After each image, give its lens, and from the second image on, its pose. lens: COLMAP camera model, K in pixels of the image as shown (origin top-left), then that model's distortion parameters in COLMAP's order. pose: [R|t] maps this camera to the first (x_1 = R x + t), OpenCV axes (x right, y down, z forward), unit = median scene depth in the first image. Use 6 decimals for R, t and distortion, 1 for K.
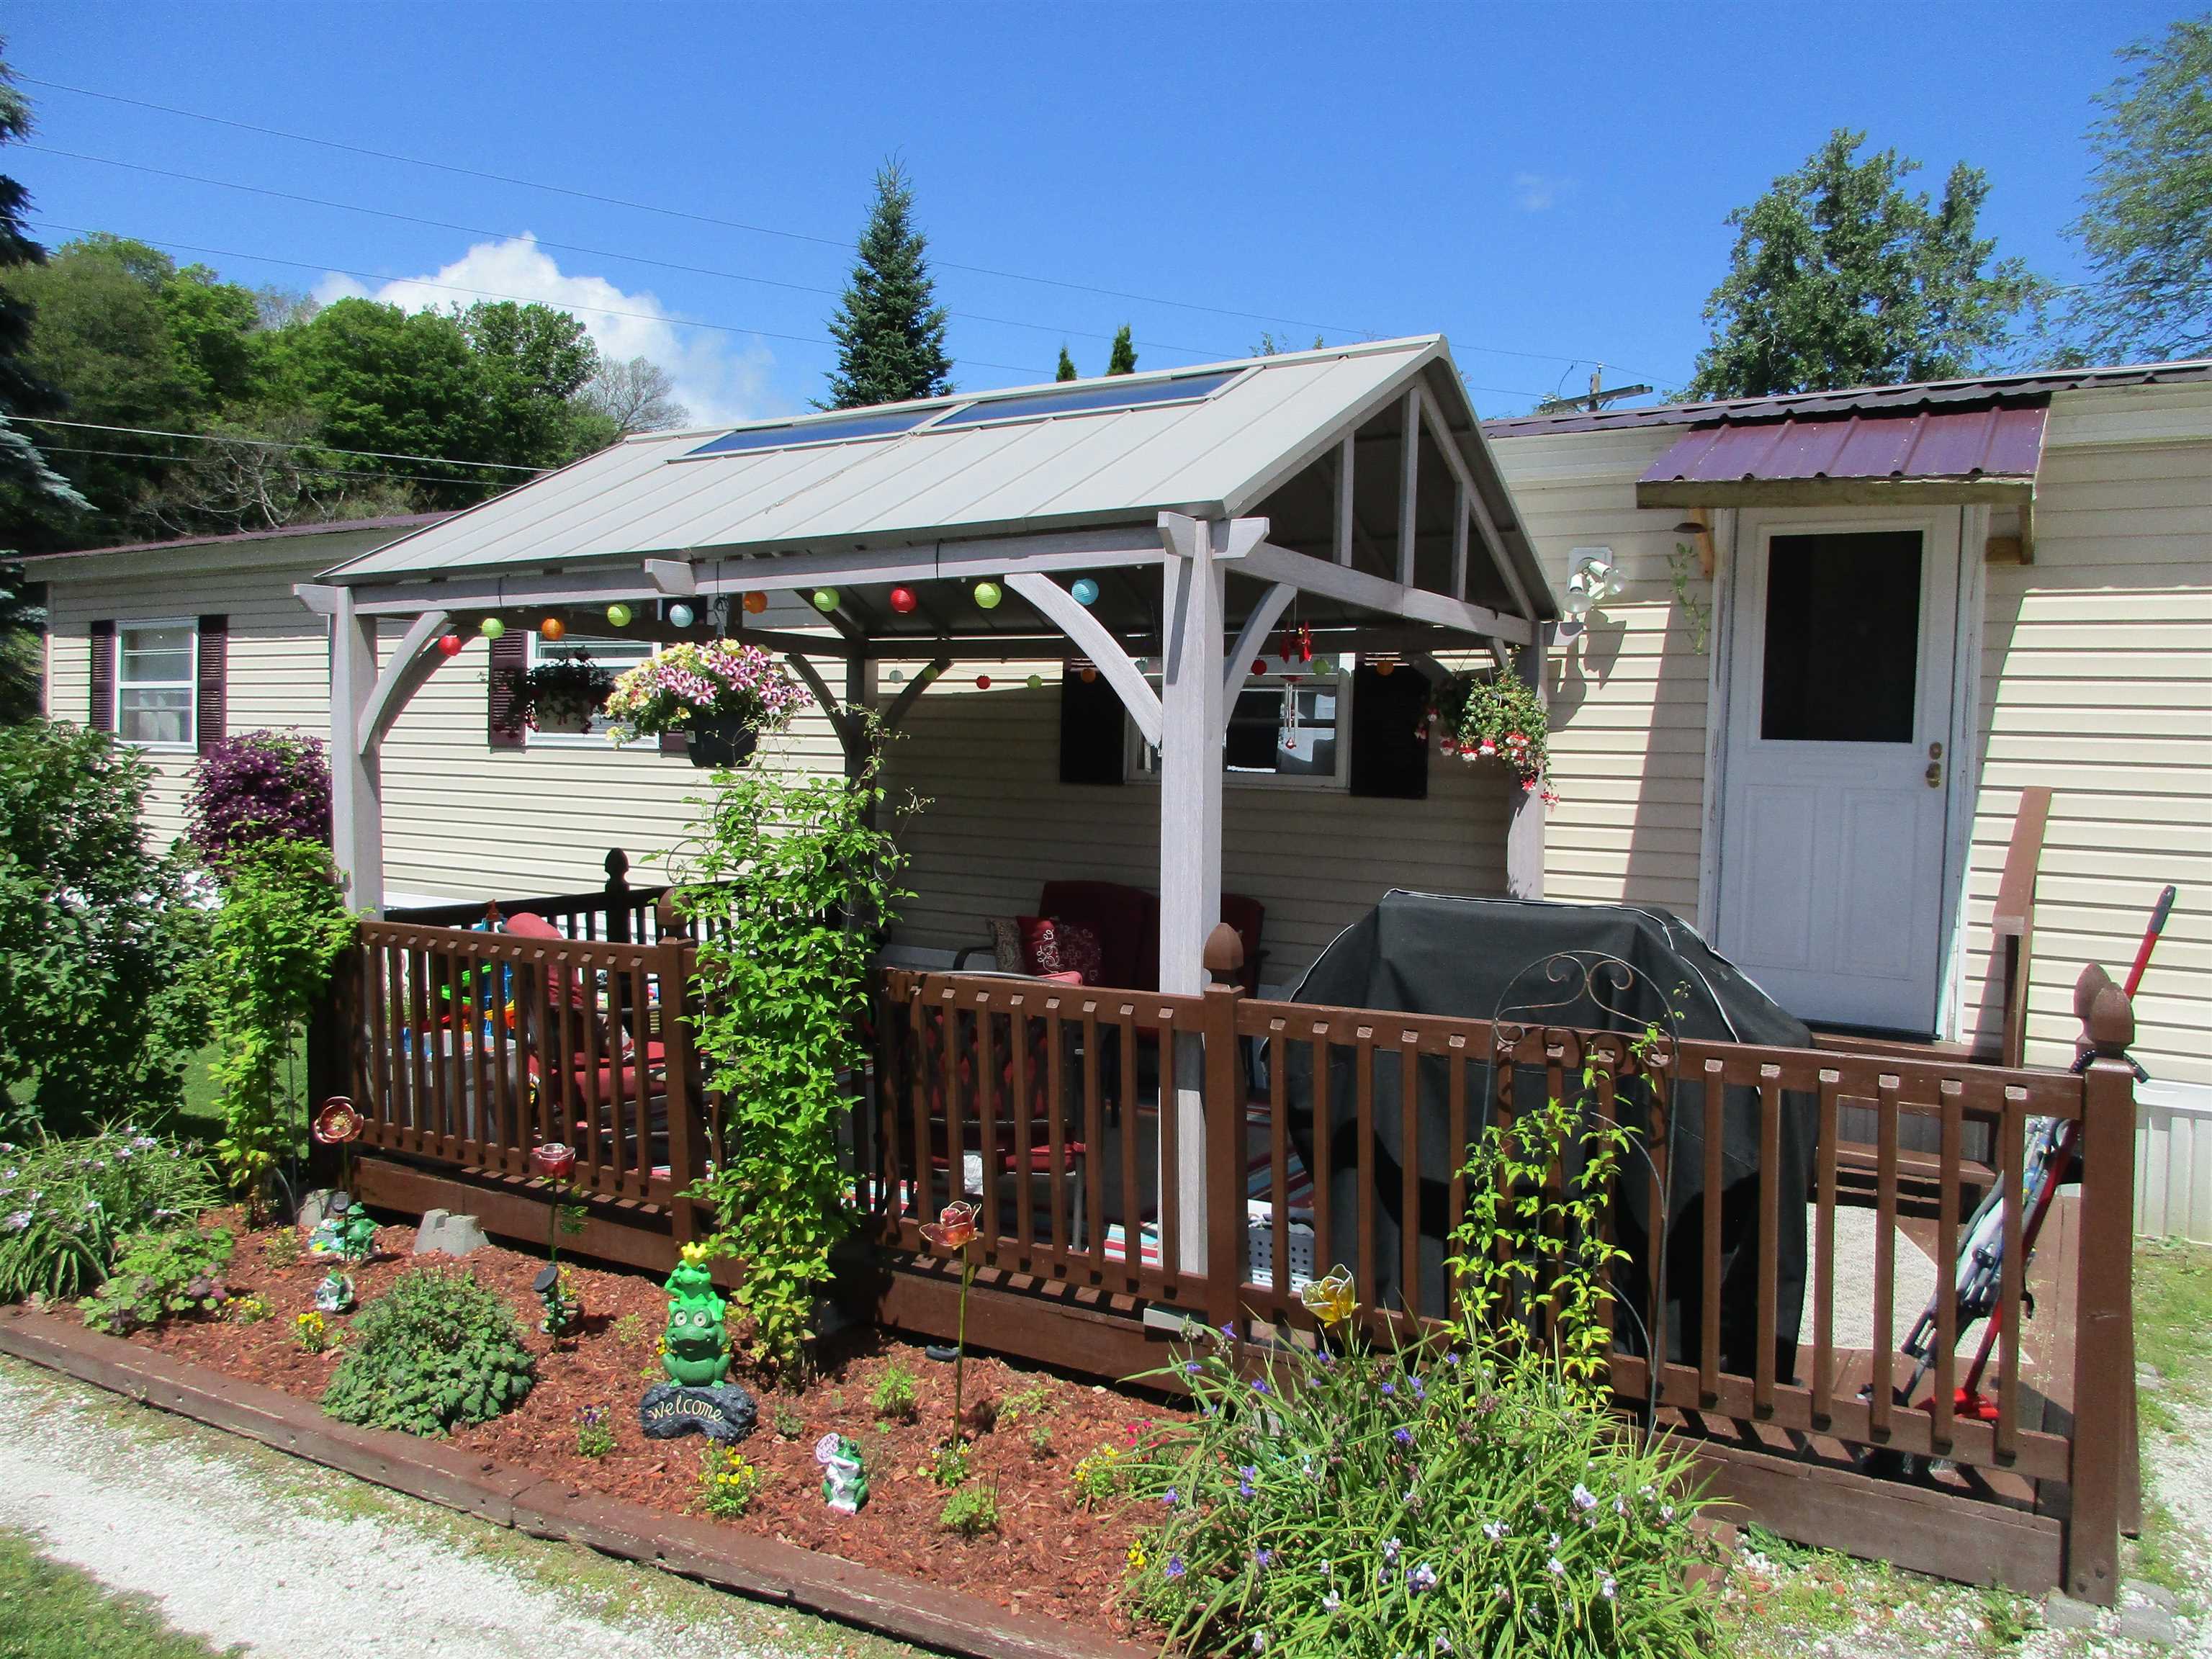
lens RADIAL K [[1632.2, 0, 1116.3], [0, 1632.2, 819.6], [0, 0, 1]] dist [-0.039070, 0.023365]
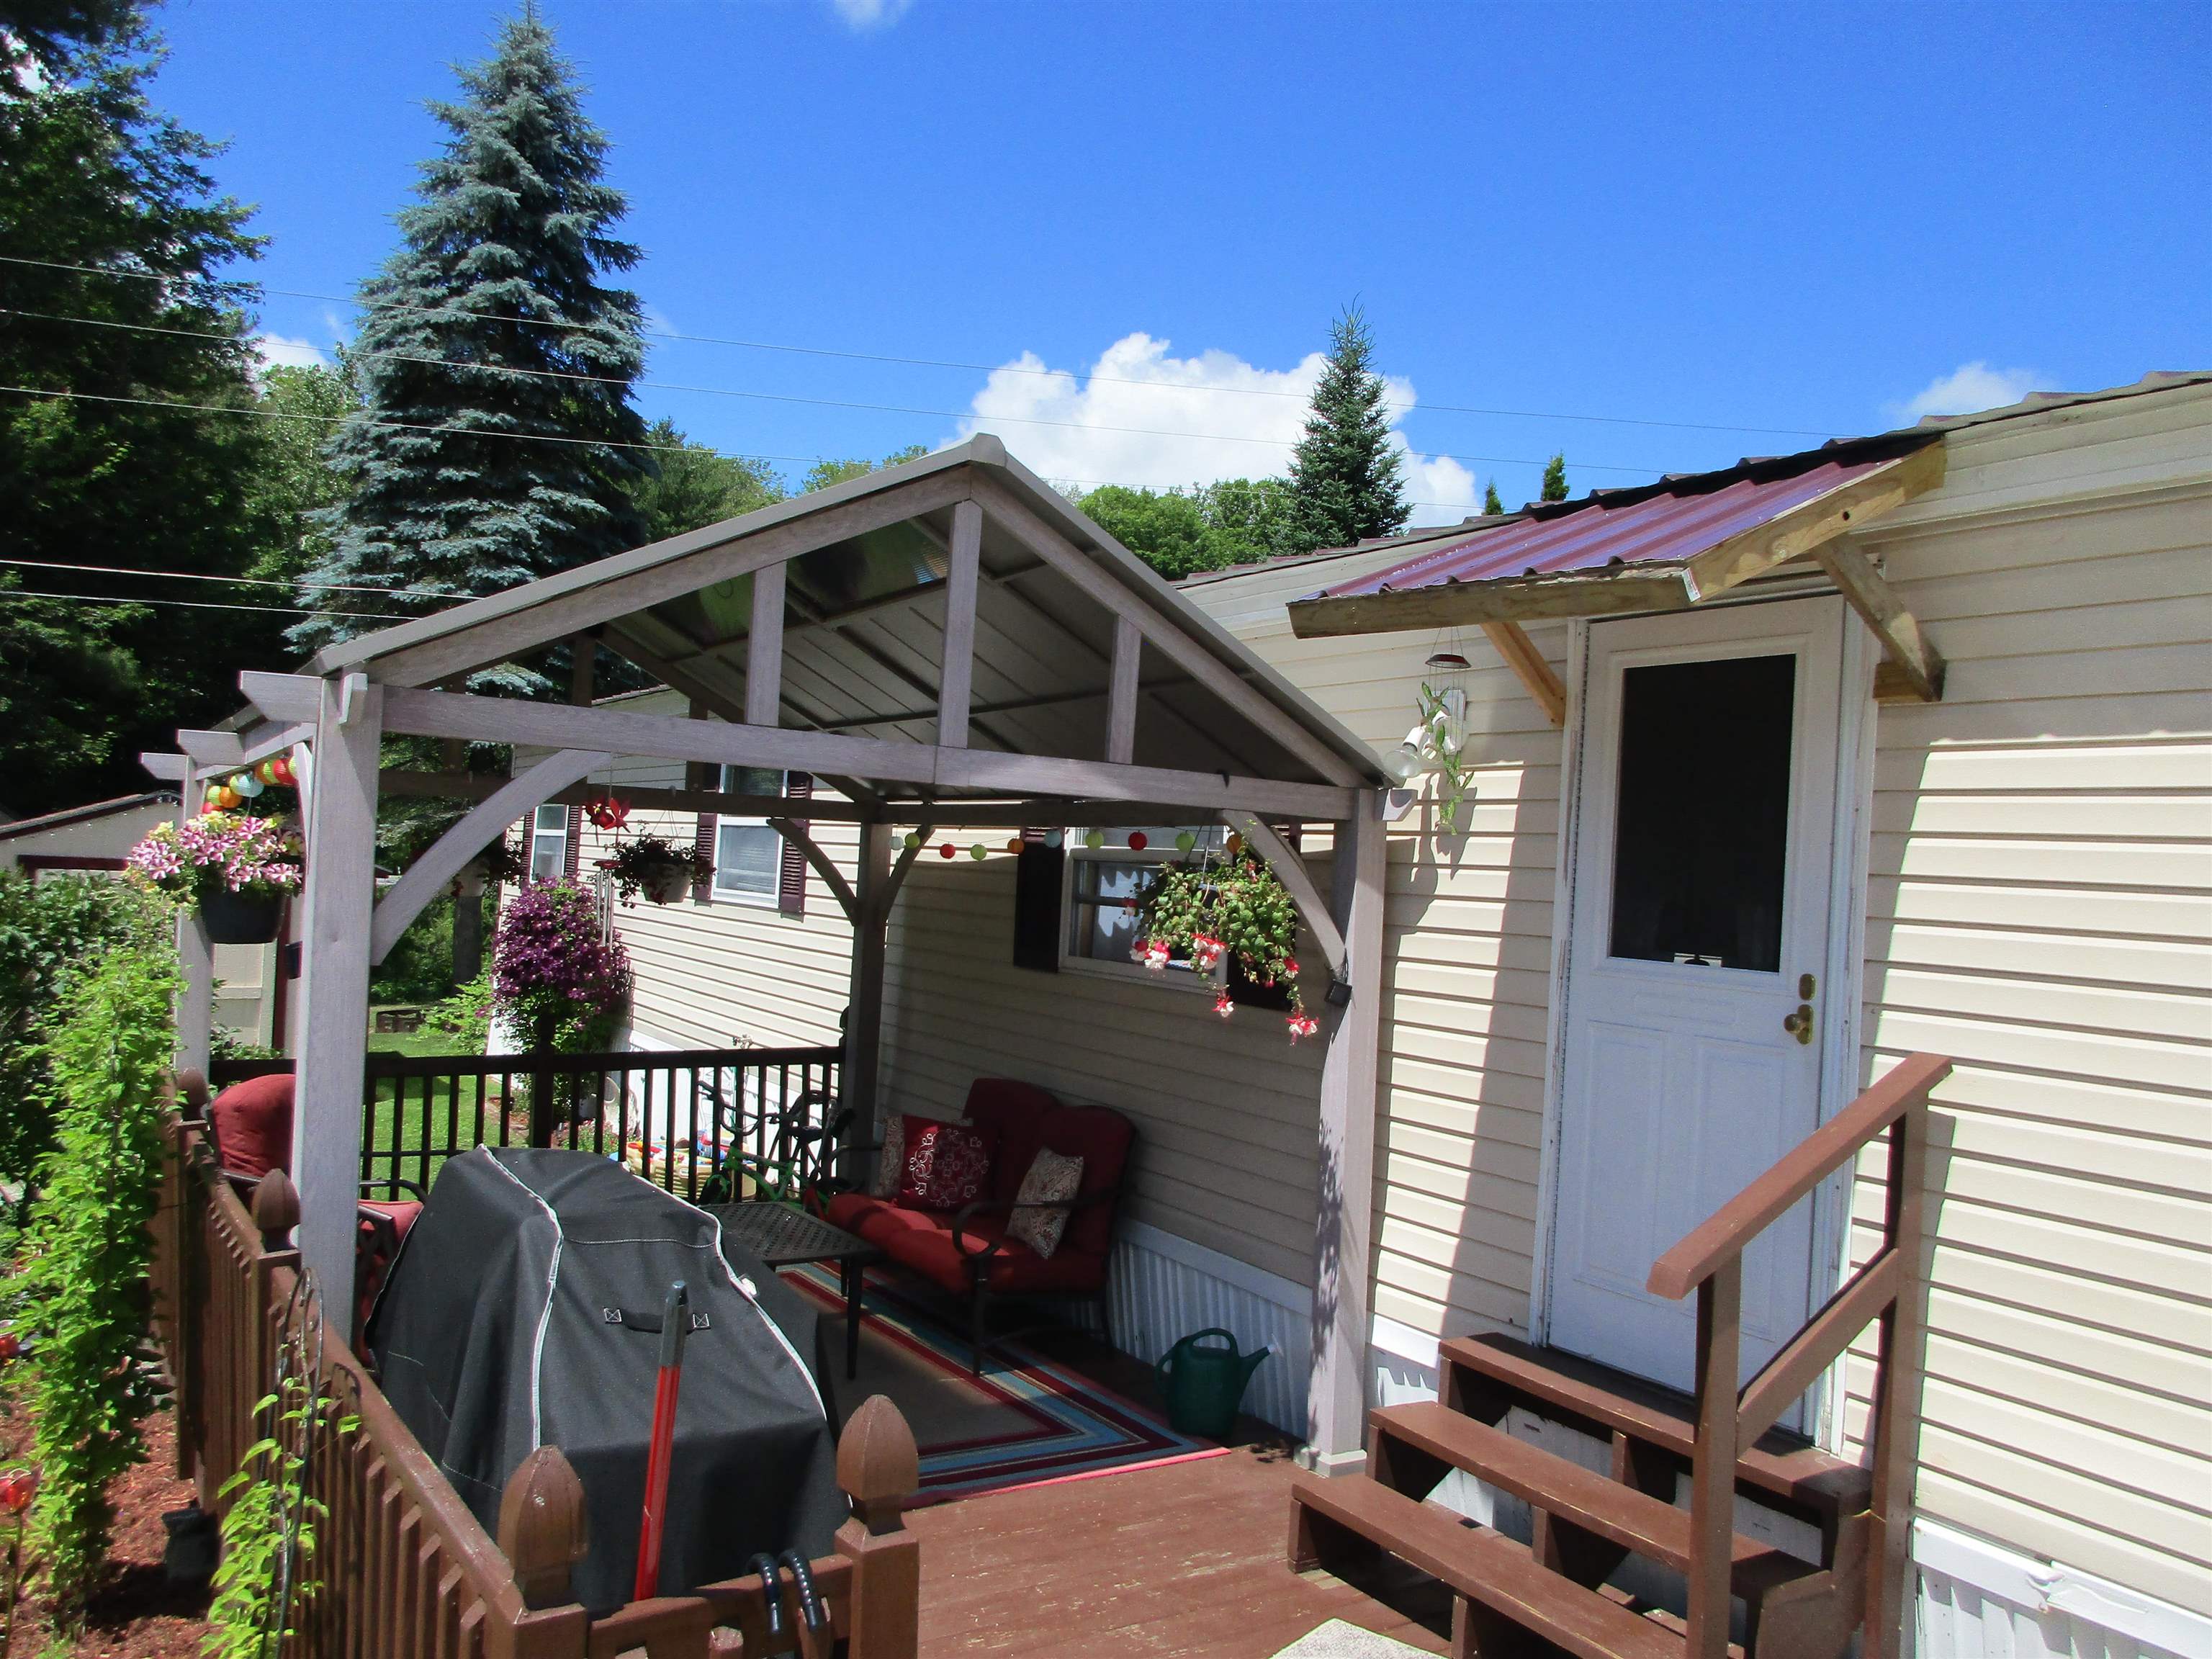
lens RADIAL K [[1632.2, 0, 1116.3], [0, 1632.2, 819.6], [0, 0, 1]] dist [-0.039070, 0.023365]
pose [[0.906953, 0.011572, -0.421072, 0.564179], [-0.050644, 0.995367, -0.081729, -0.045500], [0.418176, 0.095449, 0.903337, 0.308001]]
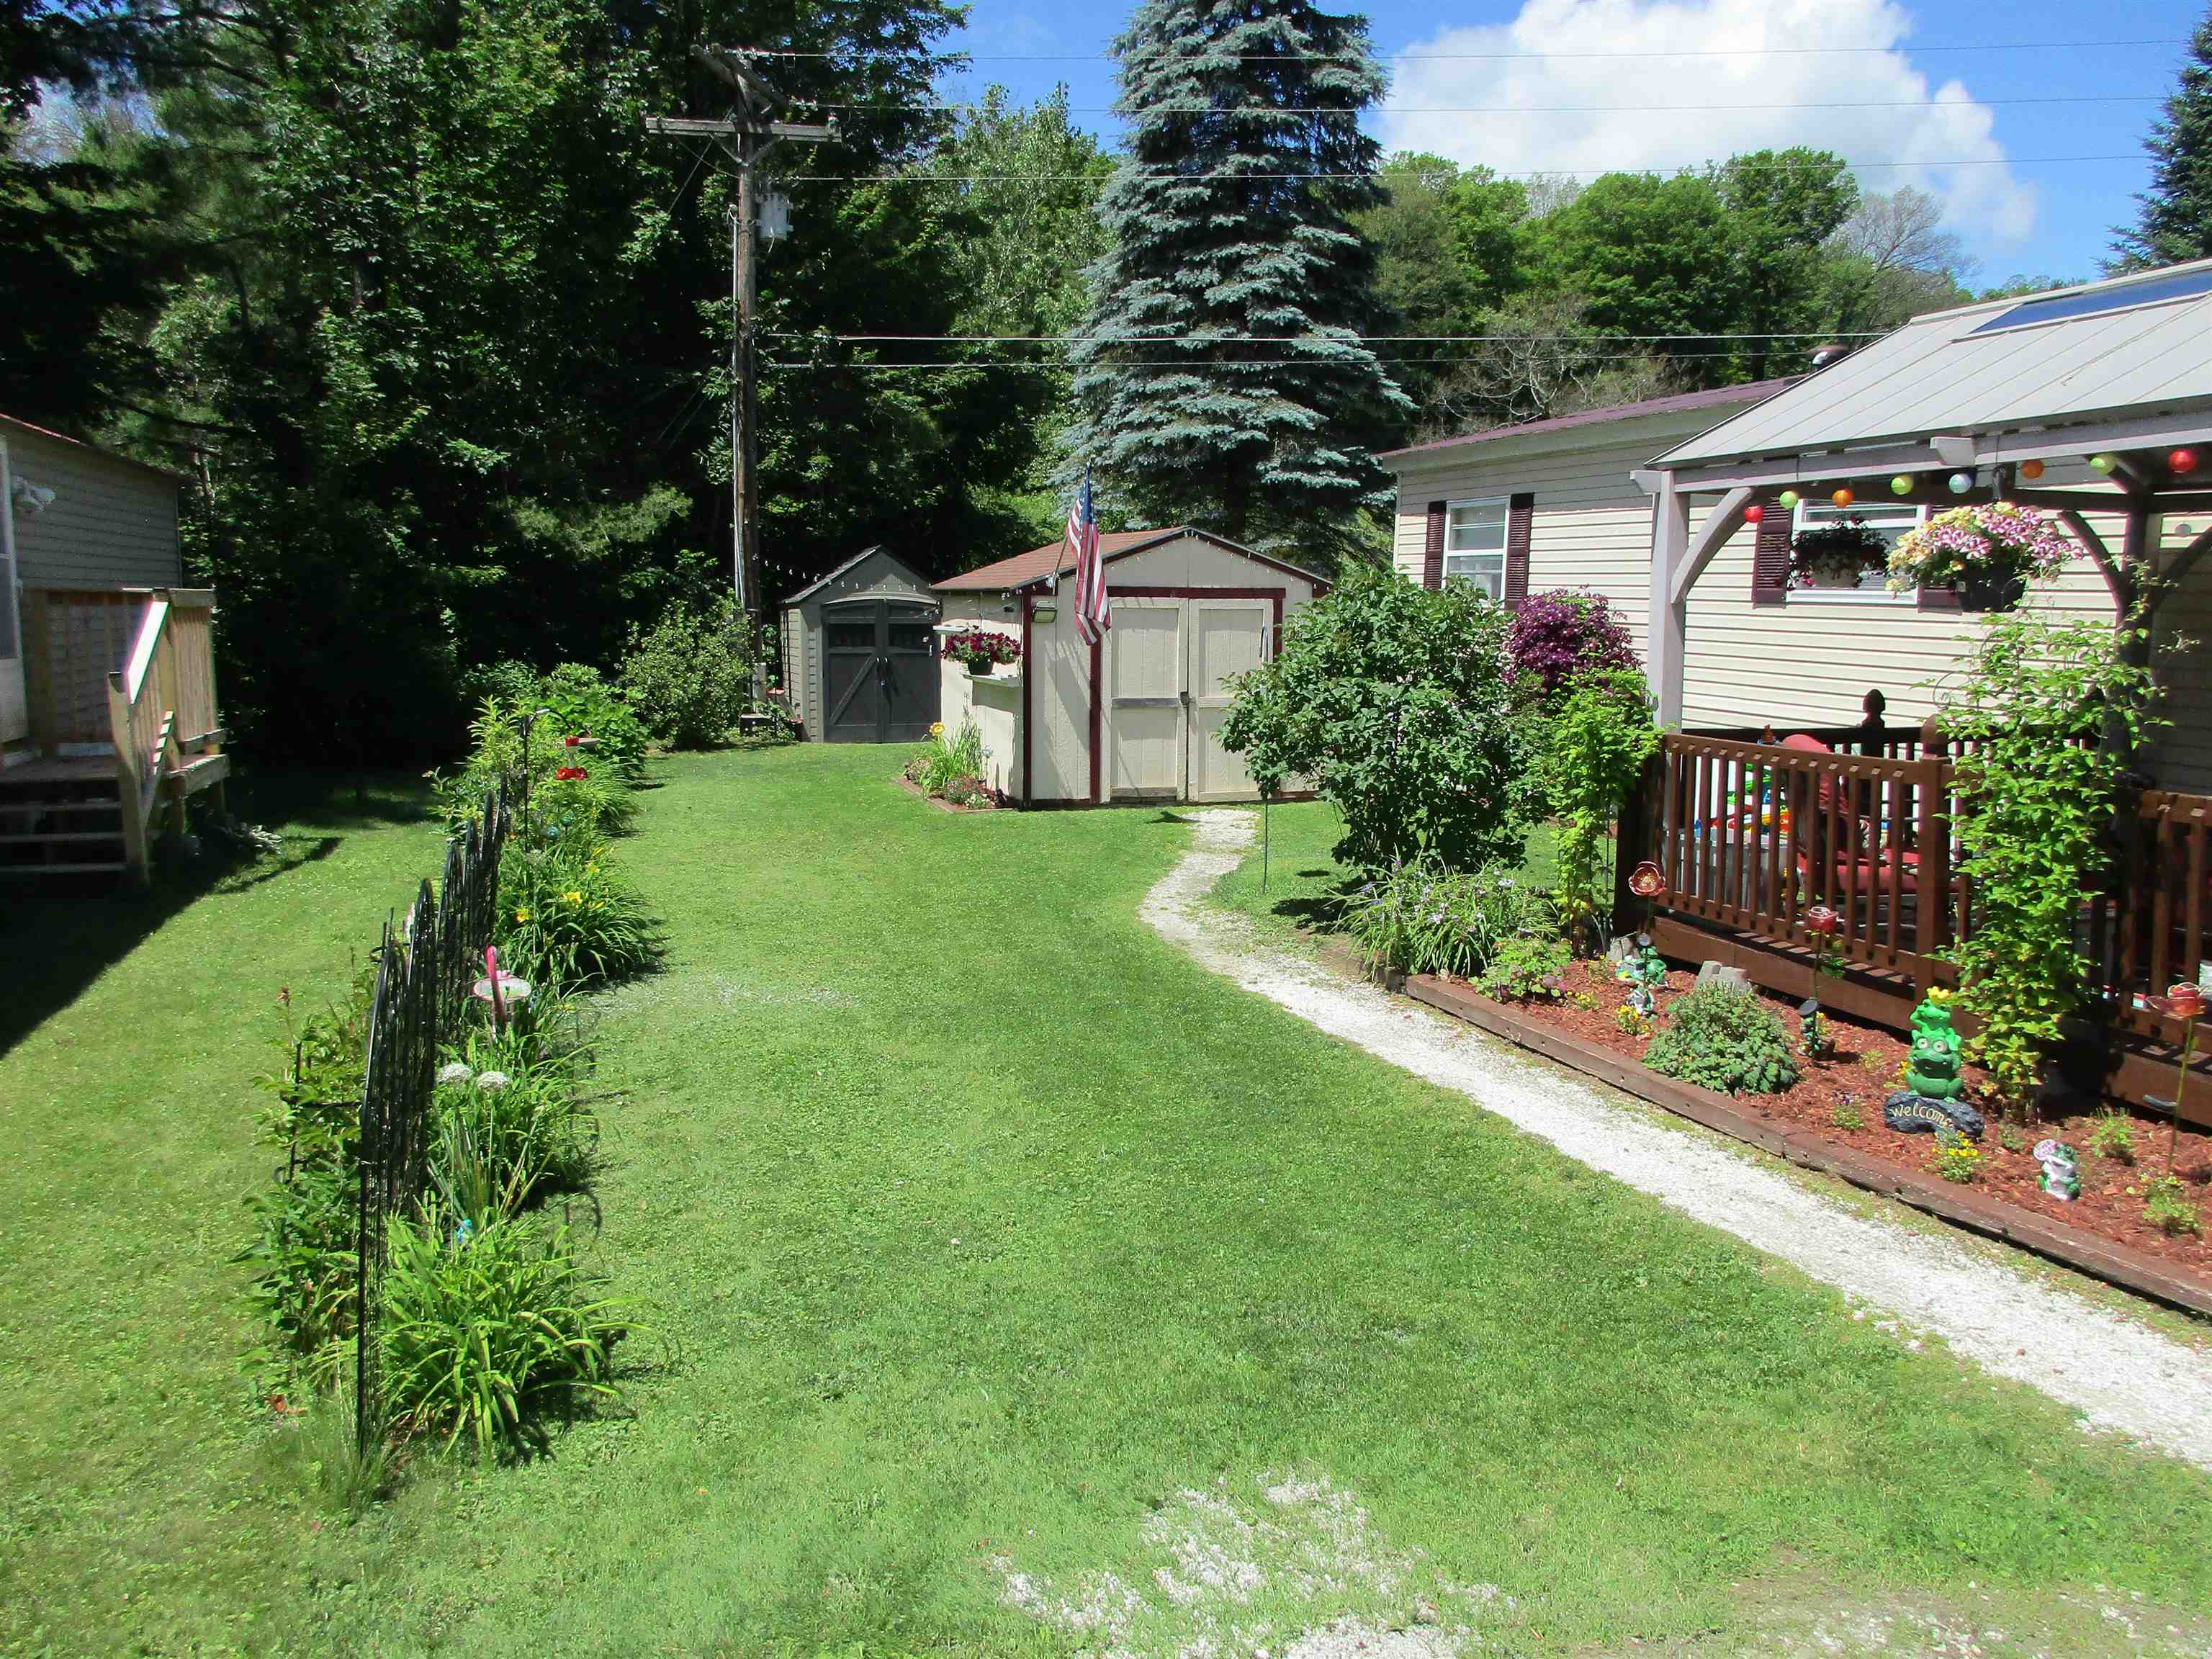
lens RADIAL K [[1623.4, 0, 1115.5], [0, 1623.4, 791.0], [0, 0, 1]] dist [0.001963, 0.001739]
pose [[0.751311, 0.076414, -0.655509, 0.055385], [-0.033407, 0.996404, 0.077864, 0.023141], [0.659102, -0.036602, 0.751162, -0.267372]]
